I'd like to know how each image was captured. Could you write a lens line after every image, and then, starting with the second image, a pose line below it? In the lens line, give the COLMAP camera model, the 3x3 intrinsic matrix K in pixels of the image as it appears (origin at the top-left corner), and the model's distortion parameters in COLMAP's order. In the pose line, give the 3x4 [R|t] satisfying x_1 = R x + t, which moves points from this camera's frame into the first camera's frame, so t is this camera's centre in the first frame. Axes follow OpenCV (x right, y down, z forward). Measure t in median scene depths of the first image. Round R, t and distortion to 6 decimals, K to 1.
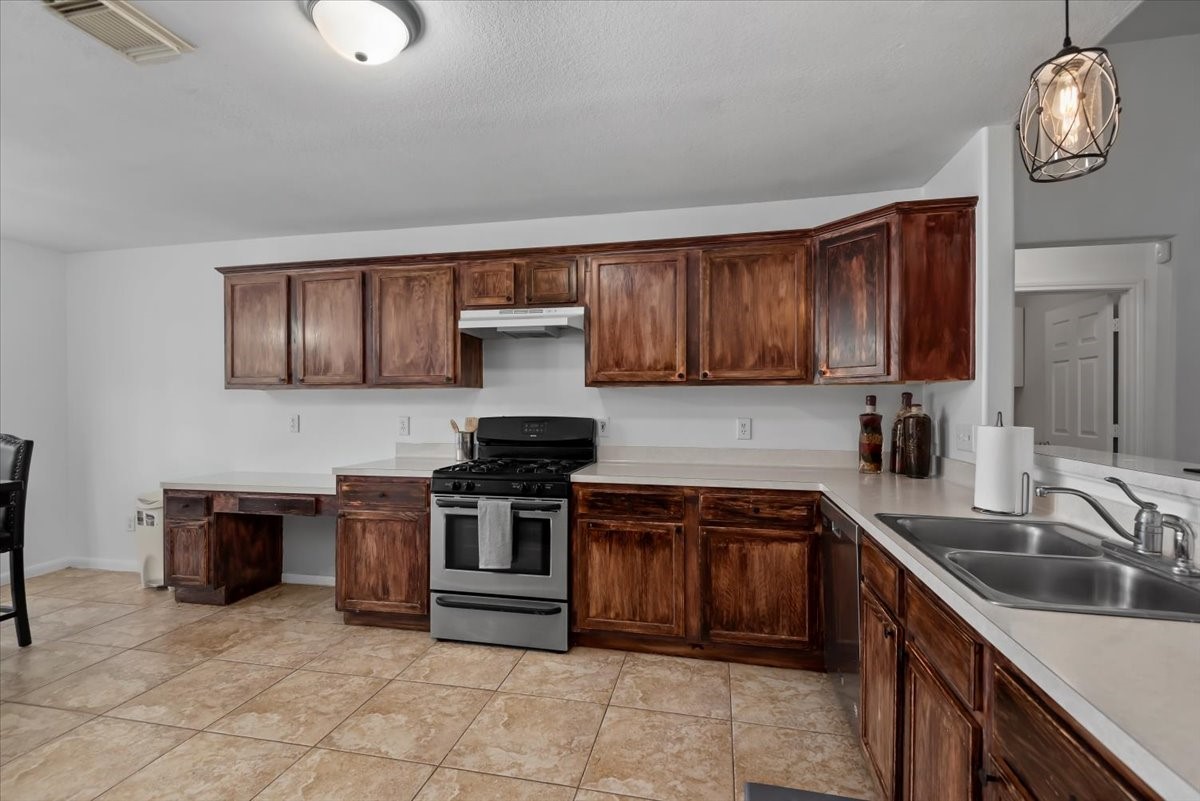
lens RADIAL K [[545.6, 0, 594.8], [0, 545.6, 404.9], [0, 0, 1]] dist [0.025537, -0.012153]
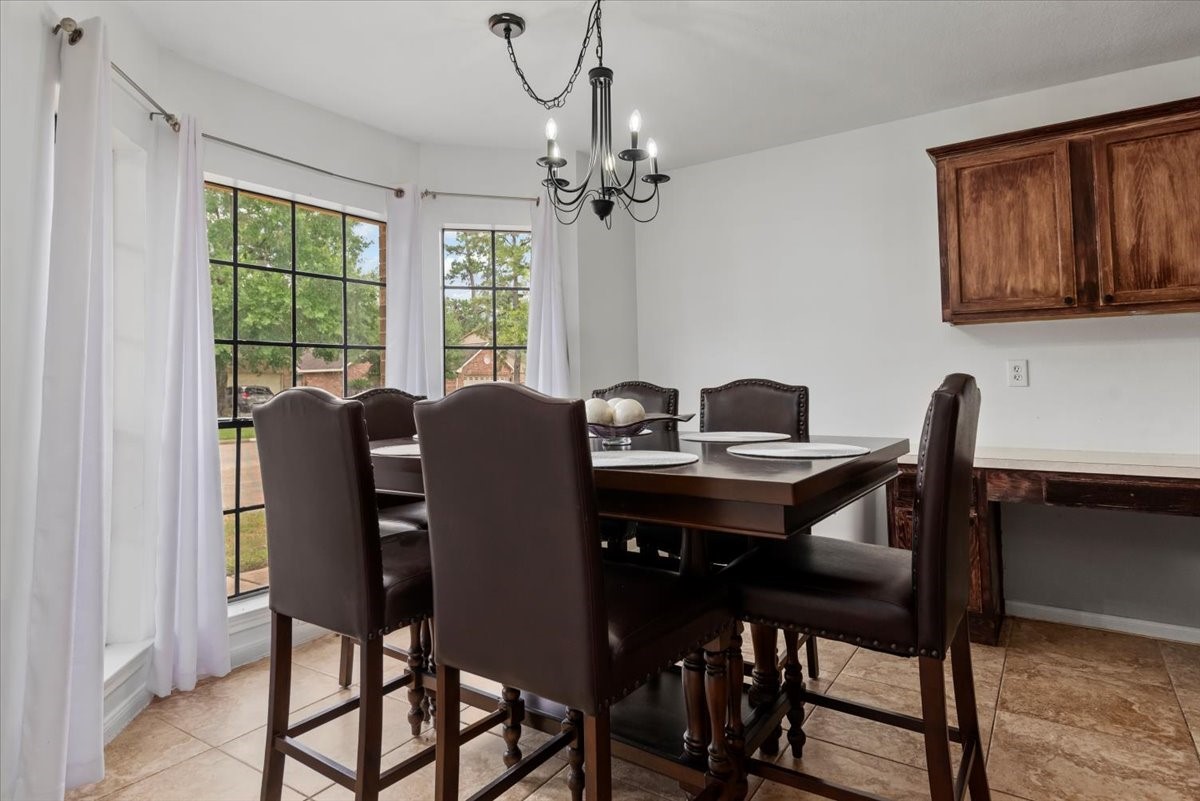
lens RADIAL K [[651.0, 0, 616.8], [0, 651.0, 357.8], [0, 0, 1]] dist [-0.003485, -0.000443]
pose [[0.940907, -0.024932, -0.337745, -0.959051], [0.007696, 0.998603, -0.052277, 0.068589], [0.338577, 0.046589, 0.939785, 0.124649]]
